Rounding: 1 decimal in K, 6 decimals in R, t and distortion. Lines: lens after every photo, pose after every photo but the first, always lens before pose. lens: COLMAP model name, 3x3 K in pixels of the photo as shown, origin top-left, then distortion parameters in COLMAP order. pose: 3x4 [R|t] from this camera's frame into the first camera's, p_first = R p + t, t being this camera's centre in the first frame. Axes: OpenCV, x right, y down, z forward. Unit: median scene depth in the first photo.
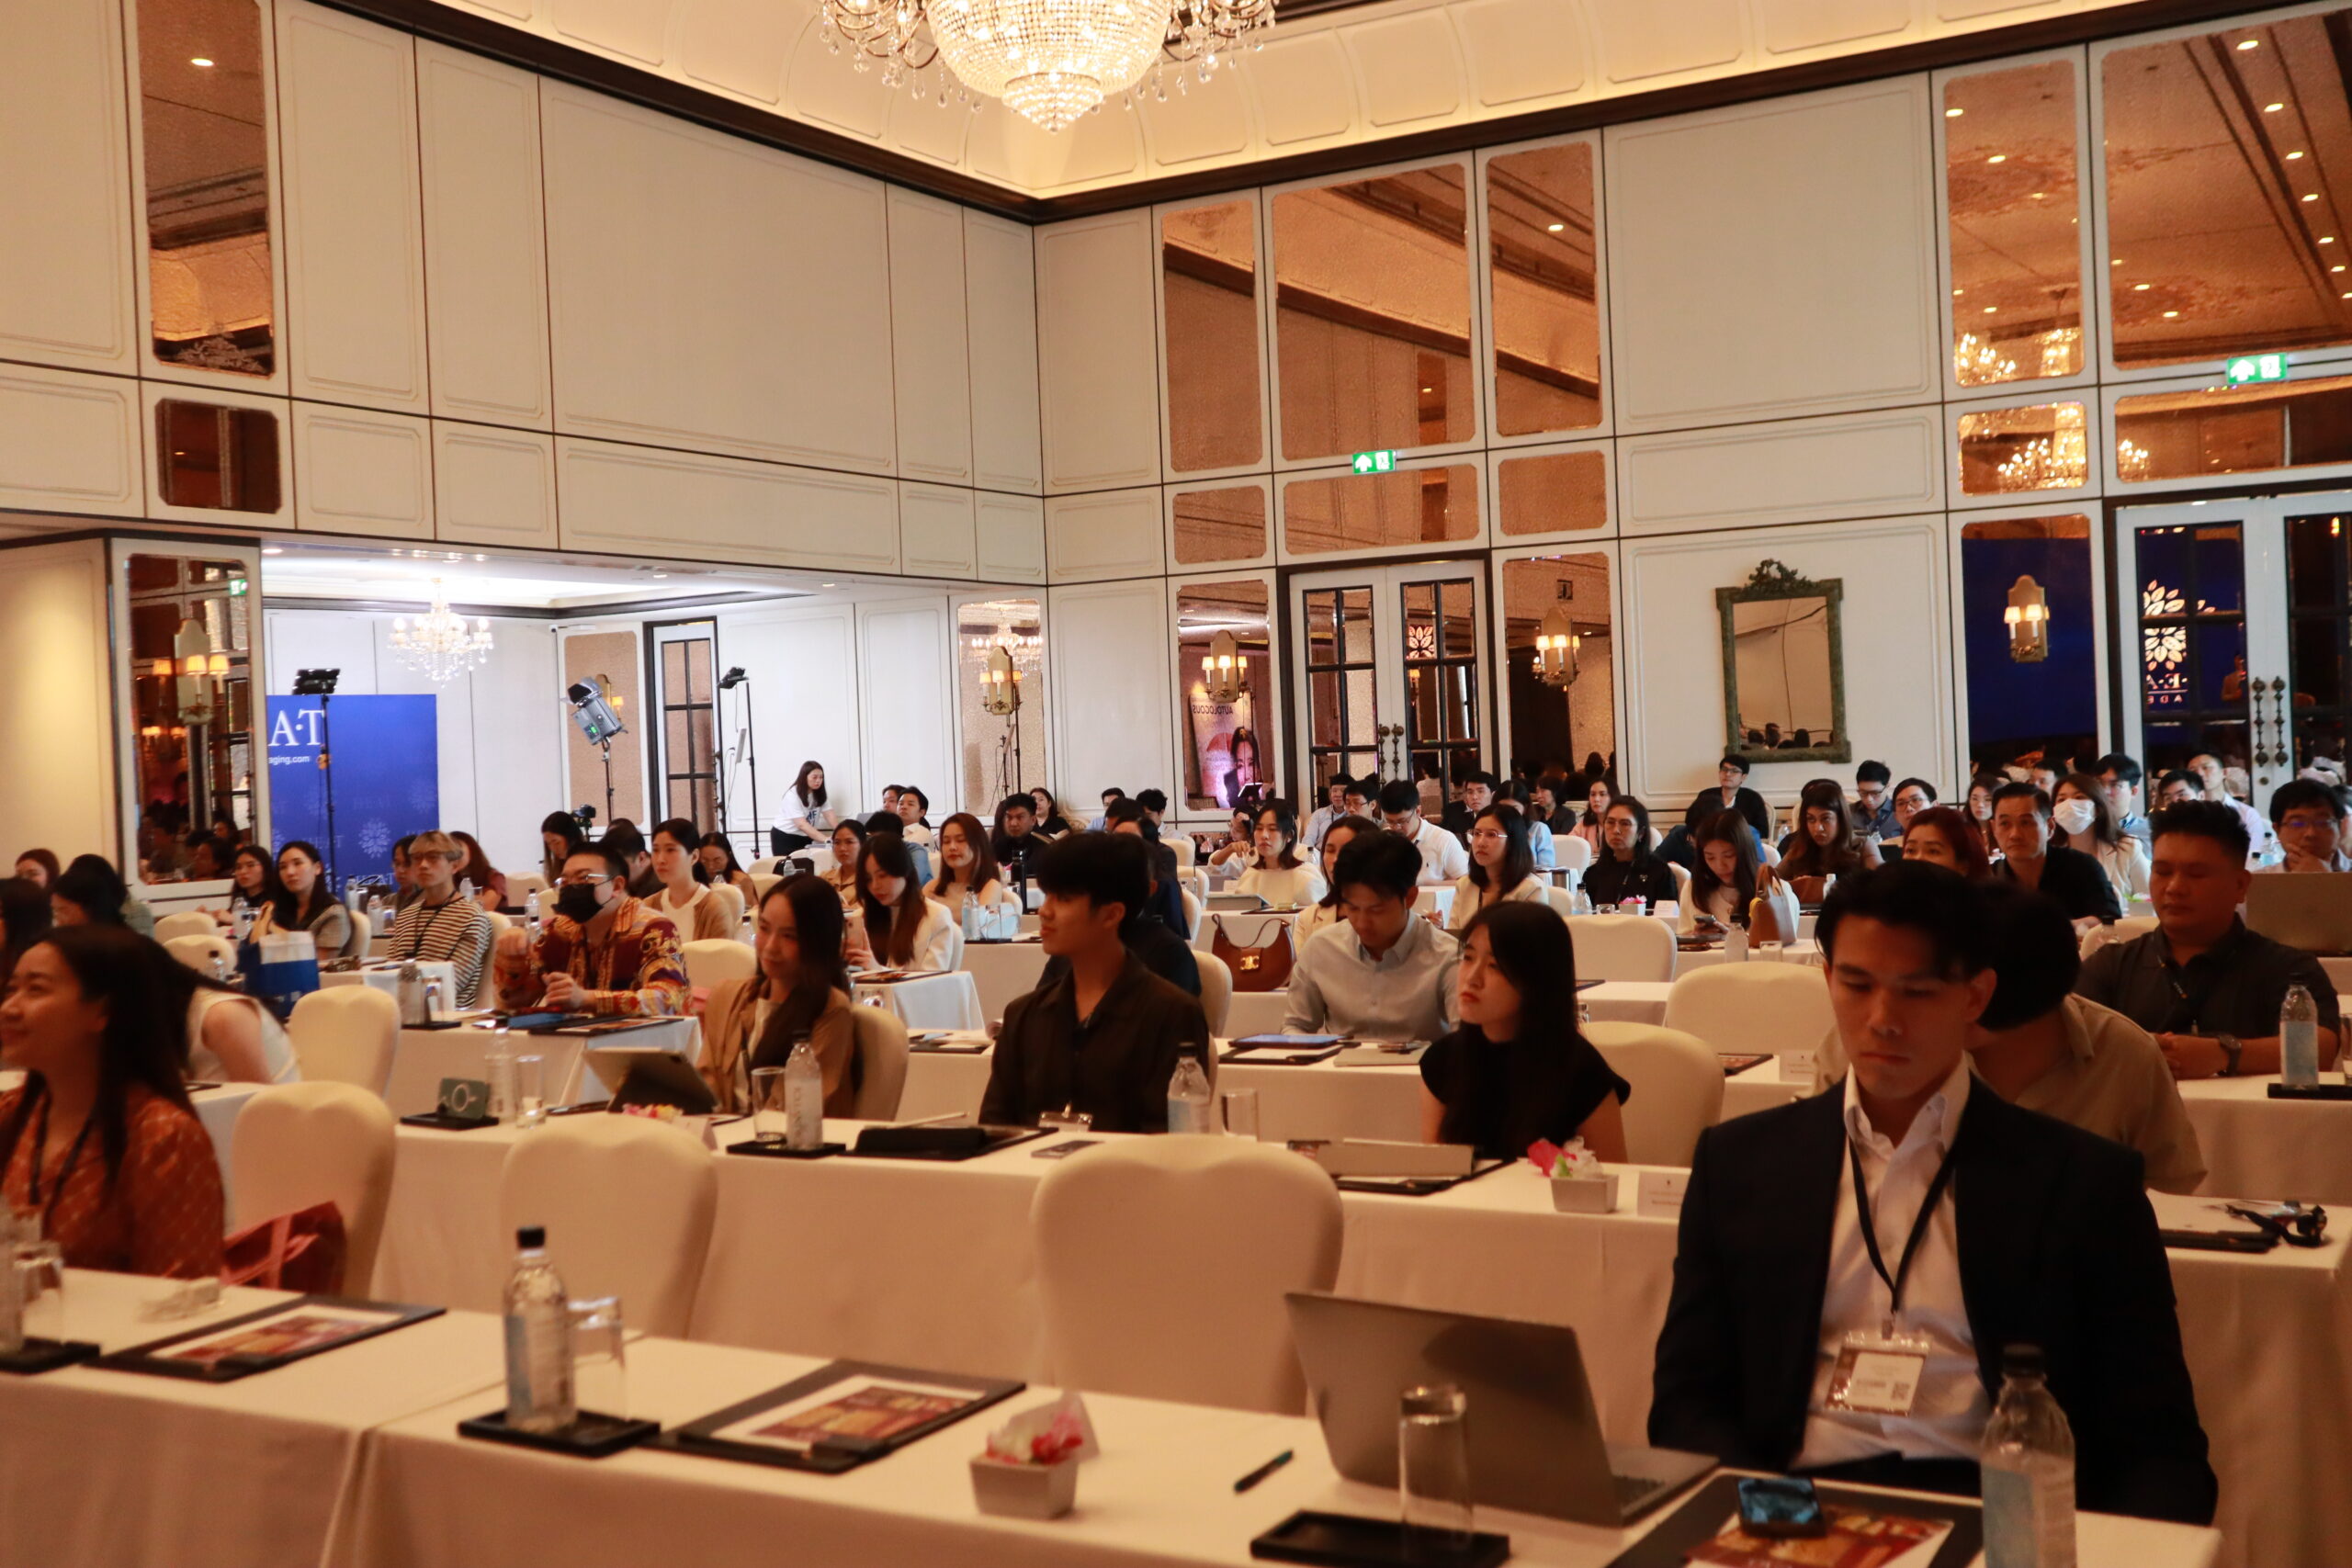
lens RADIAL K [[2374.8, 0, 1184.6], [0, 2374.8, 728.5], [0, 0, 1]] dist [-0.069089, 0.206566]
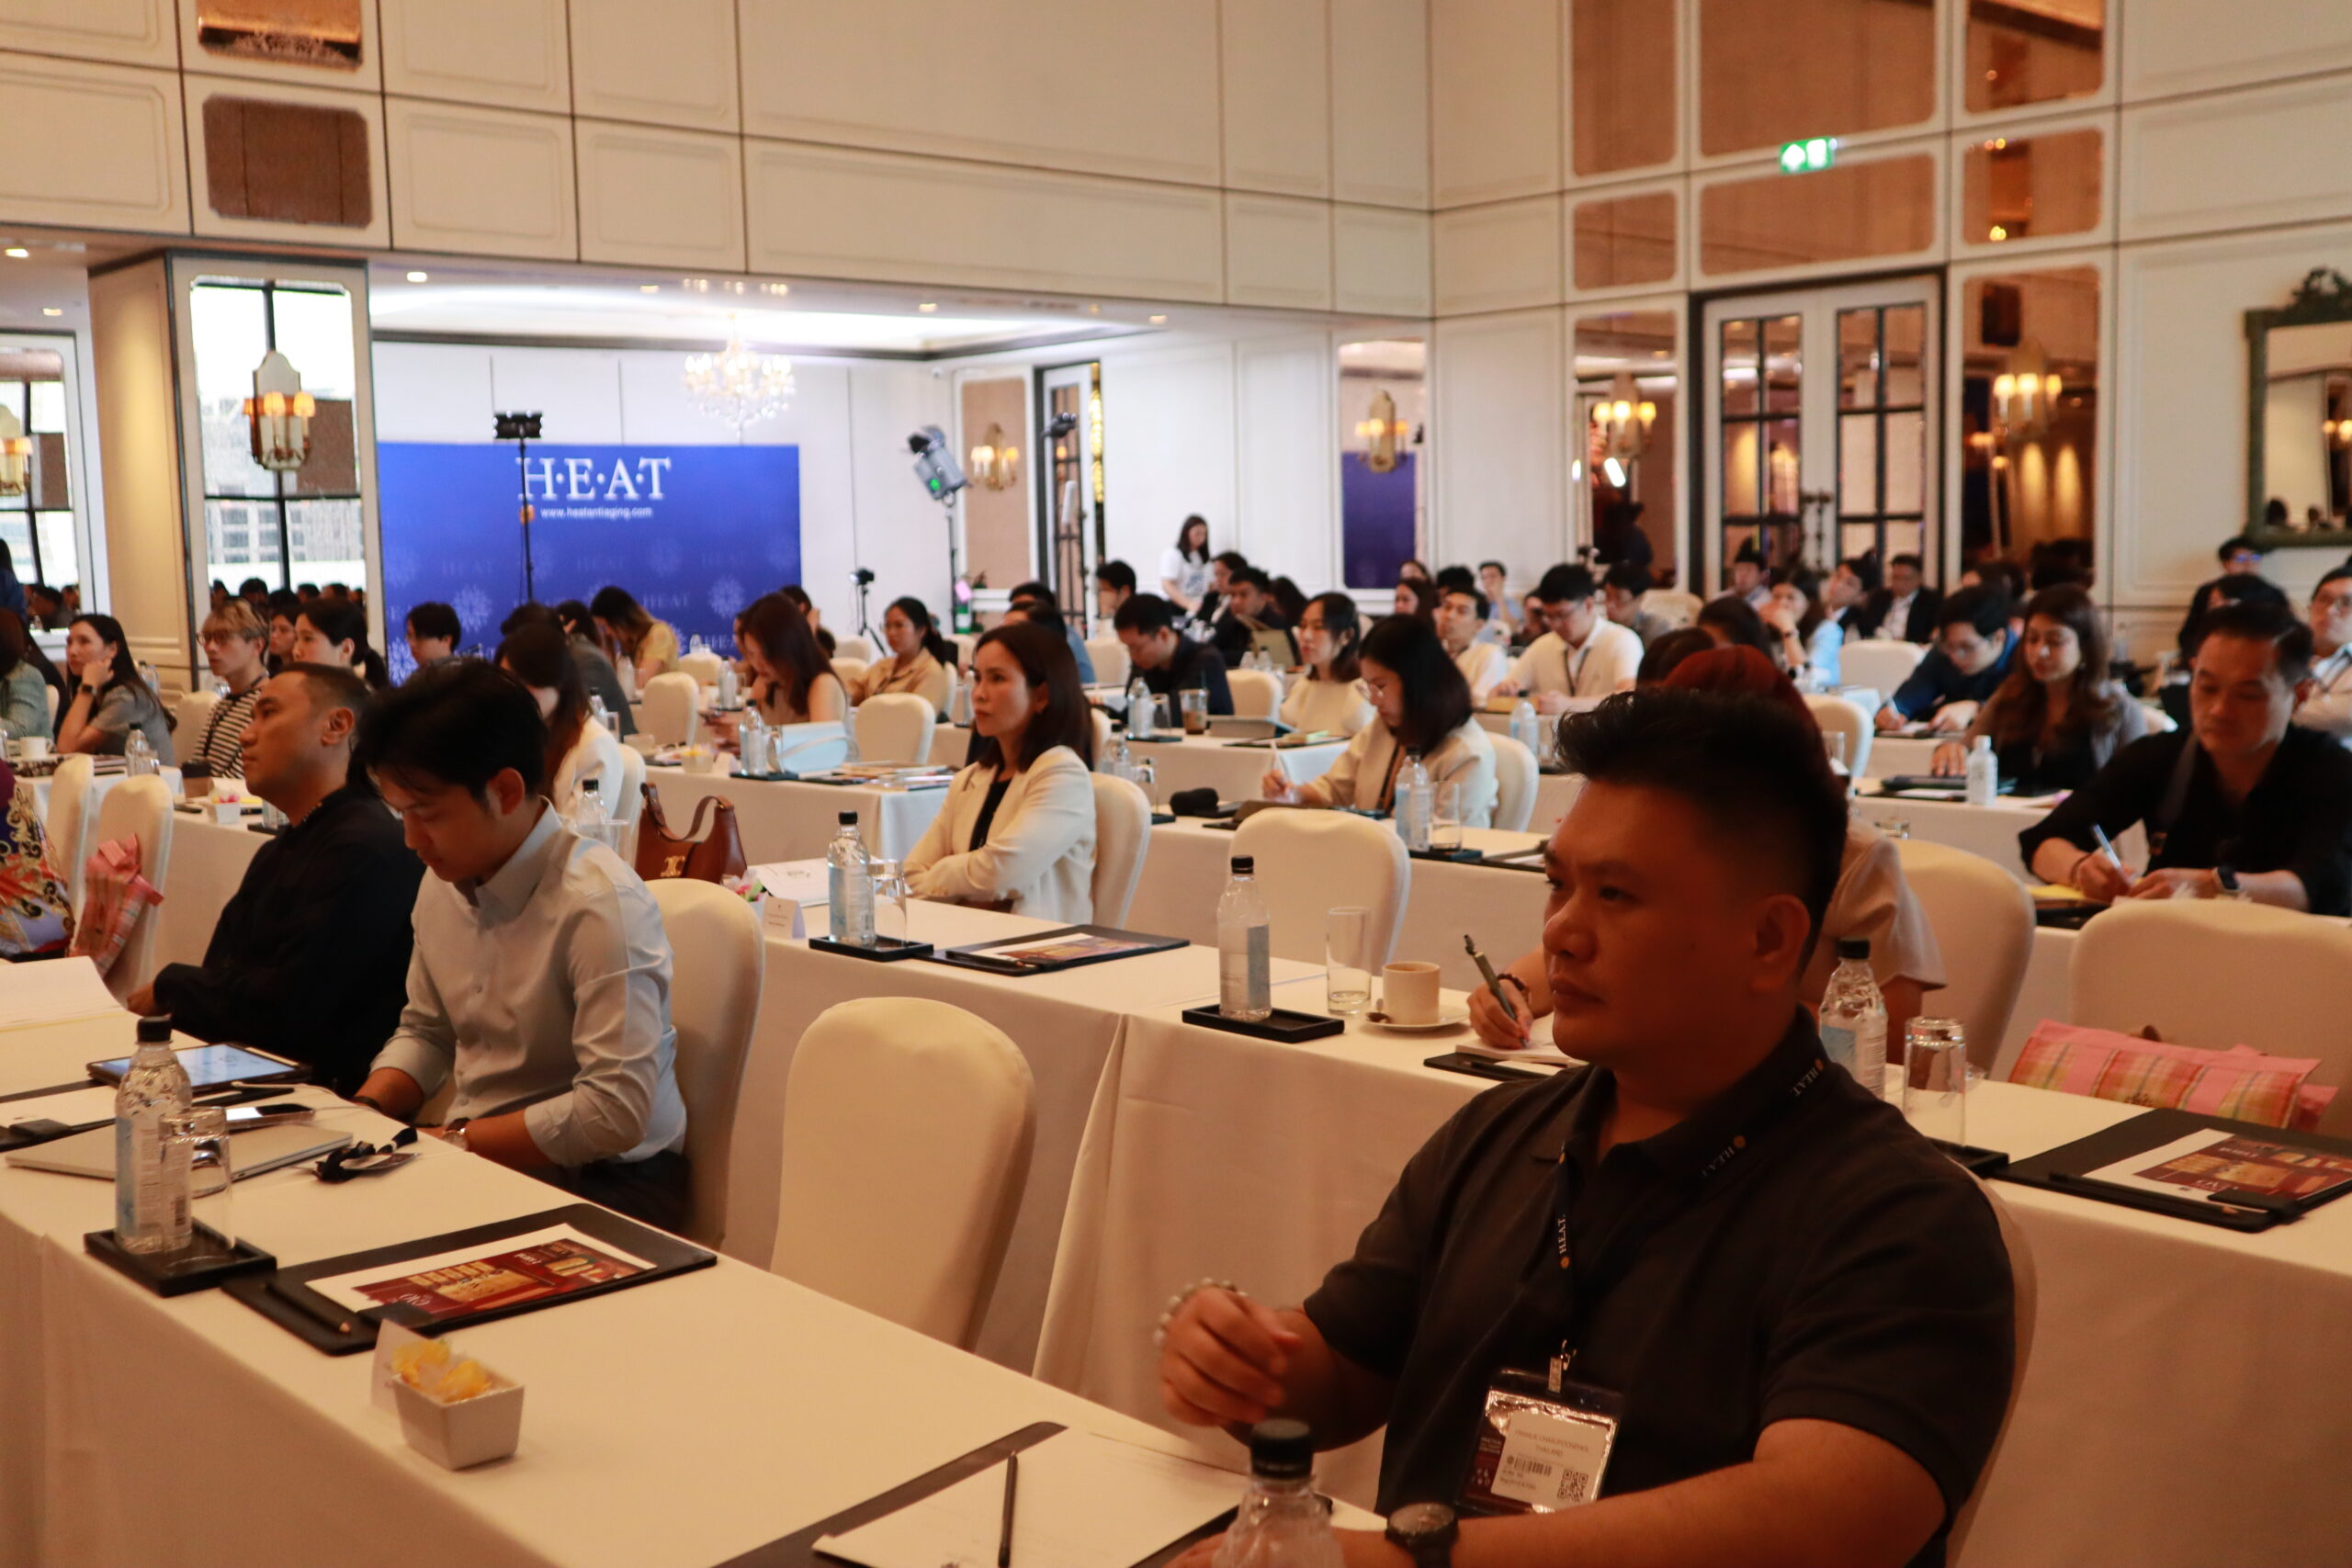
lens RADIAL K [[2374.8, 0, 1184.6], [0, 2374.8, 728.5], [0, 0, 1]] dist [-0.069089, 0.206566]
pose [[0.953168, 0.042989, -0.299370, 0.126143], [-0.013039, 0.994767, 0.101330, 0.000272], [0.302160, -0.092681, 0.948741, 0.175570]]
